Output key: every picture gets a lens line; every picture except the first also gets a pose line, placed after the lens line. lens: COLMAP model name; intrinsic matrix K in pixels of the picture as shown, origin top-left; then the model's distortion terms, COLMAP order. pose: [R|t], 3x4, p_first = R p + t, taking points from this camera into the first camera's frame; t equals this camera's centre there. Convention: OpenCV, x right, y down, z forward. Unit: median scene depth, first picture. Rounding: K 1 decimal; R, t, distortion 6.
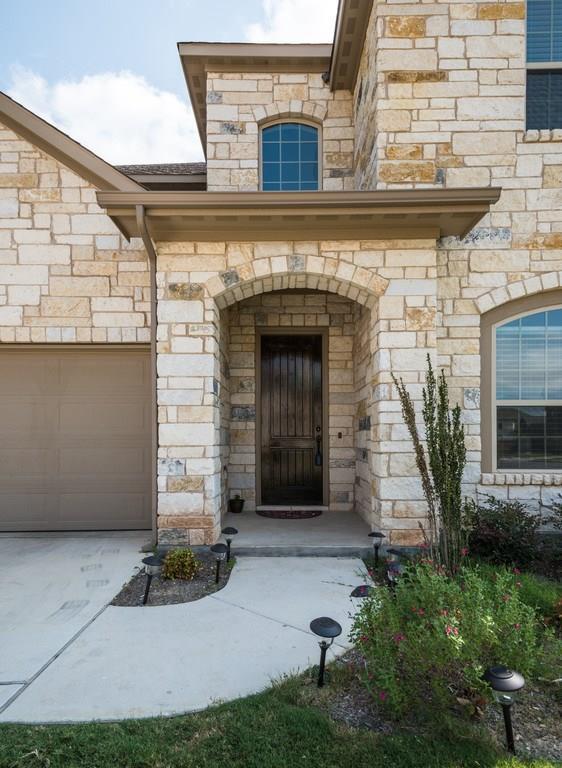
lens RADIAL K [[539.5, 0, 281.2], [0, 539.5, 386.1], [0, 0, 1]] dist [0.026943, 0.000920]
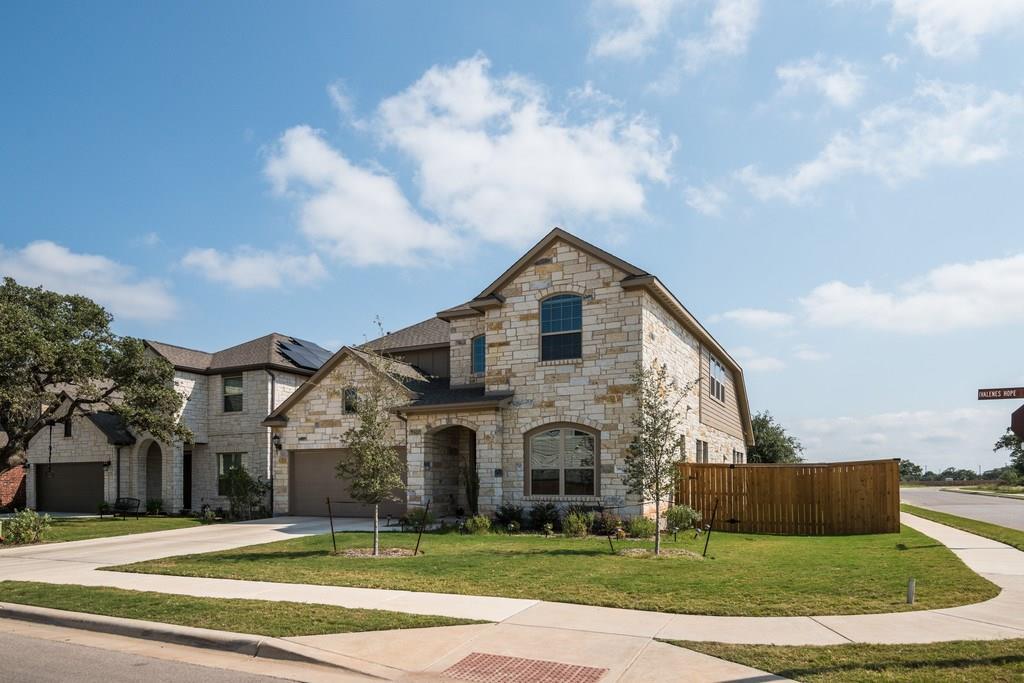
lens RADIAL K [[583.8, 0, 511.8], [0, 583.8, 340.8], [0, 0, 1]] dist [0.000486, 0.000023]
pose [[0.942488, -0.078406, -0.324915, 1.268270], [0.034759, 0.989818, -0.138029, -0.189010], [0.332429, 0.118797, 0.935617, -1.704896]]
